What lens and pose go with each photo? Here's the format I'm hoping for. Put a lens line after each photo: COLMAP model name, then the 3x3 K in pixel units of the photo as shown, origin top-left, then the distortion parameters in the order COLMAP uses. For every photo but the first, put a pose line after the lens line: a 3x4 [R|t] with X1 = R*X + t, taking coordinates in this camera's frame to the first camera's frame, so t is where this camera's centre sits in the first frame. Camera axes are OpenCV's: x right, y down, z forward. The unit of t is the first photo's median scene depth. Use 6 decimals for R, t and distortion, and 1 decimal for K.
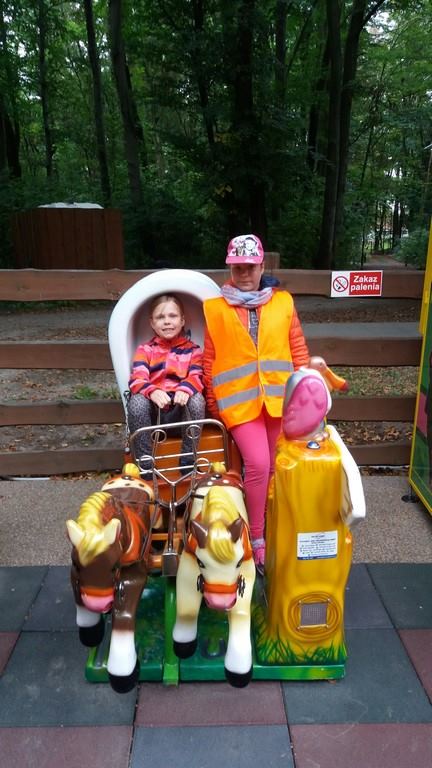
lens RADIAL K [[641.7, 0, 204.2], [0, 641.7, 390.4], [0, 0, 1]] dist [0.045866, -0.157064]
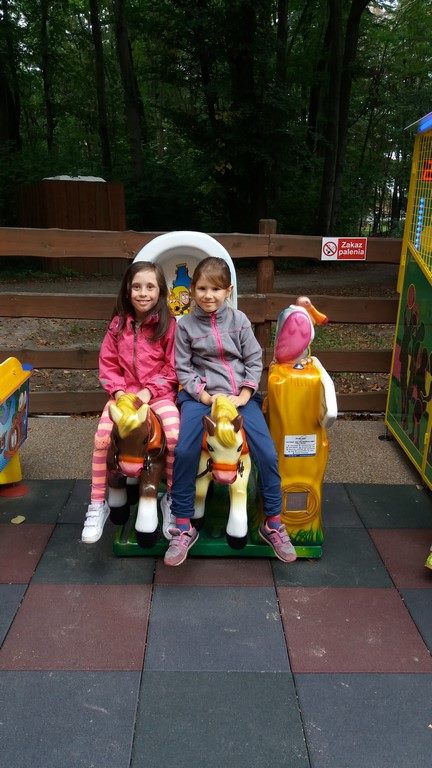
lens RADIAL K [[644.6, 0, 216.0], [0, 644.6, 384.0], [0, 0, 1]] dist [0.033450, -0.109868]
pose [[0.999574, 0.015368, 0.024823, -0.011994], [-0.015873, 0.999669, 0.020243, 0.052531], [-0.024504, -0.020629, 0.999487, -0.135608]]
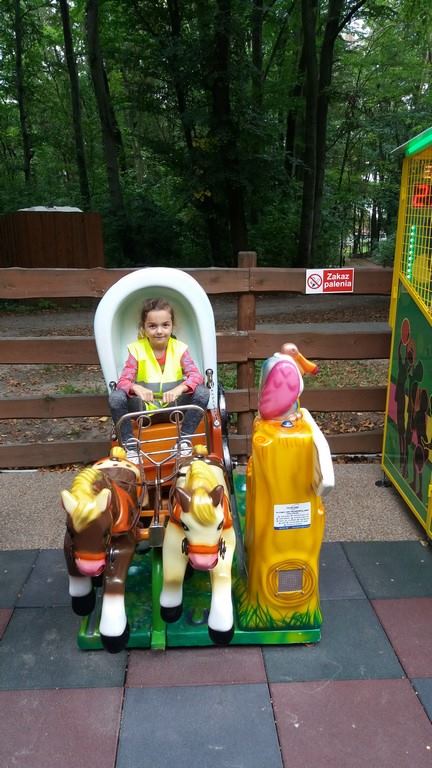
lens RADIAL K [[645.5, 0, 216.0], [0, 645.5, 384.0], [0, 0, 1]] dist [0.057572, -0.191054]
pose [[0.998846, -0.013669, 0.046032, -0.000001], [0.014465, 0.999751, -0.017000, 0.018693], [-0.045789, 0.017647, 0.998795, -0.047671]]
